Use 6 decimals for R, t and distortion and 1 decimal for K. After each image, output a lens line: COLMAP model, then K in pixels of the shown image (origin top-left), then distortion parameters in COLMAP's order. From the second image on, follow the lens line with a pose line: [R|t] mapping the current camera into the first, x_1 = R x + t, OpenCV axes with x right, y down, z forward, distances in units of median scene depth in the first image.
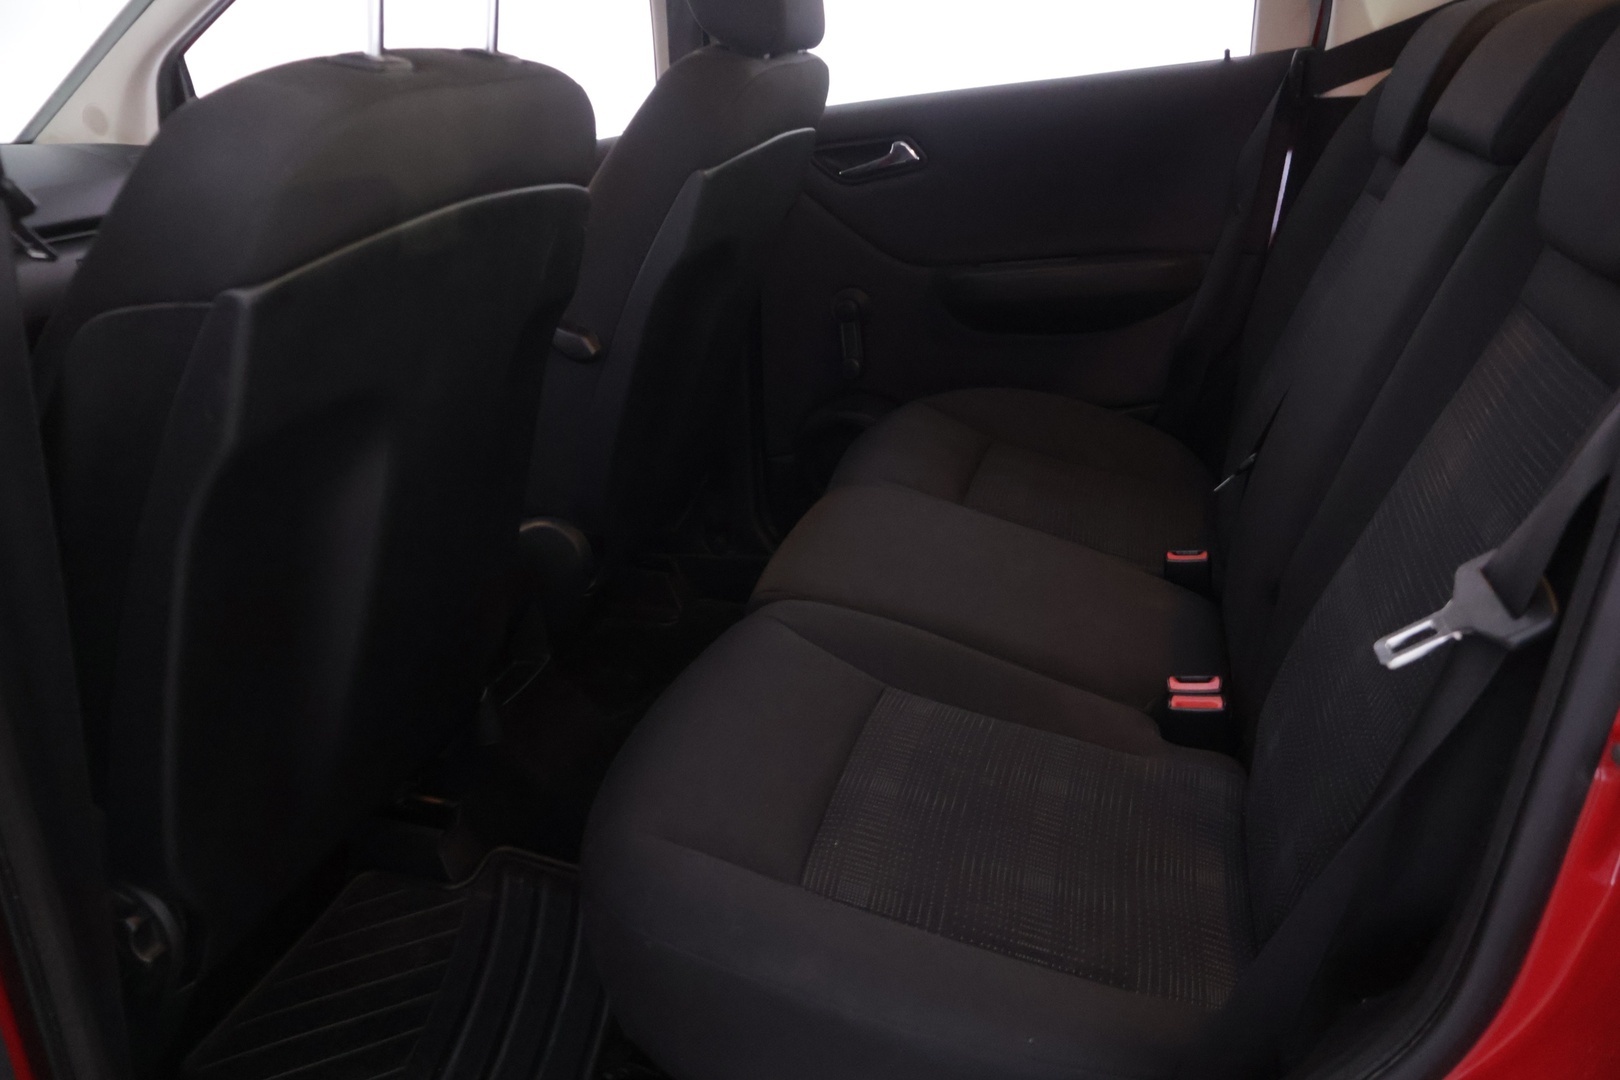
lens RADIAL K [[1323.3, 0, 810.0], [0, 1323.3, 540.0], [0, 0, 1]] dist [0.001031, -0.003611]
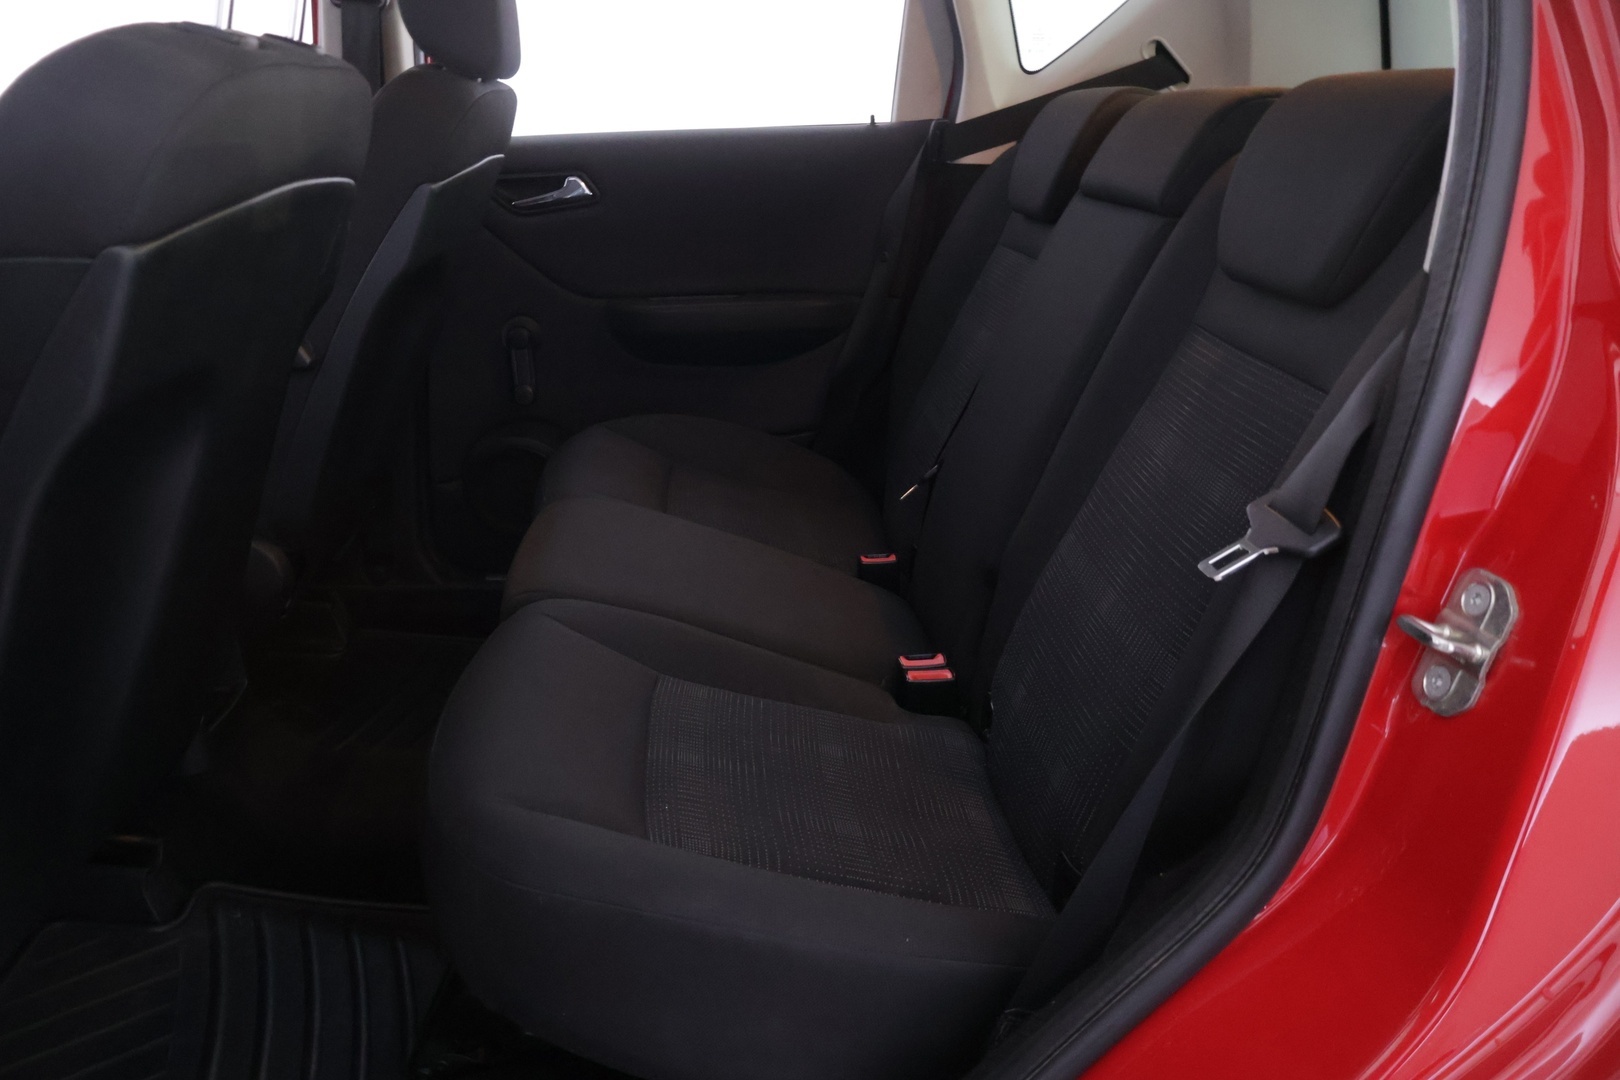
lens RADIAL K [[1312.5, 0, 810.0], [0, 1312.5, 540.0], [0, 0, 1]] dist [-0.043723, 0.055143]
pose [[0.946224, -0.016927, 0.323070, -0.132802], [0.029784, 0.998947, -0.034894, 0.035519], [-0.322139, 0.042640, 0.945732, -0.023848]]
